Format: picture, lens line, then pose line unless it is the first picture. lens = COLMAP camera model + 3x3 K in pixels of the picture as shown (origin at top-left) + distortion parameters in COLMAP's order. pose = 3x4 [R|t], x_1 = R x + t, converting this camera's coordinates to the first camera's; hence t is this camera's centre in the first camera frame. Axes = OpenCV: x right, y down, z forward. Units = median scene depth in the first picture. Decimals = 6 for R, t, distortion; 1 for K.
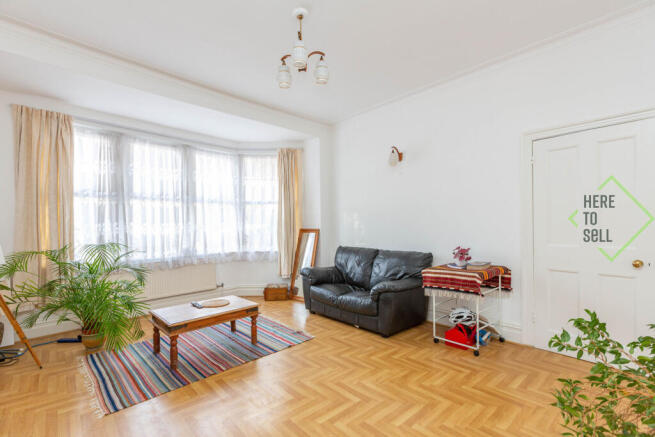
lens RADIAL K [[295.5, 0, 327.4], [0, 295.5, 228.5], [0, 0, 1]] dist [-0.000077, -0.002203]
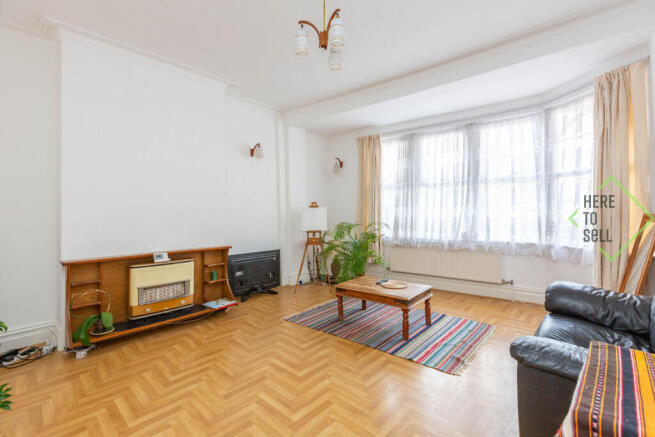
lens RADIAL K [[295.5, 0, 328.1], [0, 295.5, 212.3], [0, 0, 1]] dist [-0.000077, -0.002203]
pose [[0.100047, 0.013292, -0.994894, 0.452979], [0.002170, 0.999905, 0.013577, -0.012856], [0.994980, -0.003517, 0.100009, 0.482602]]
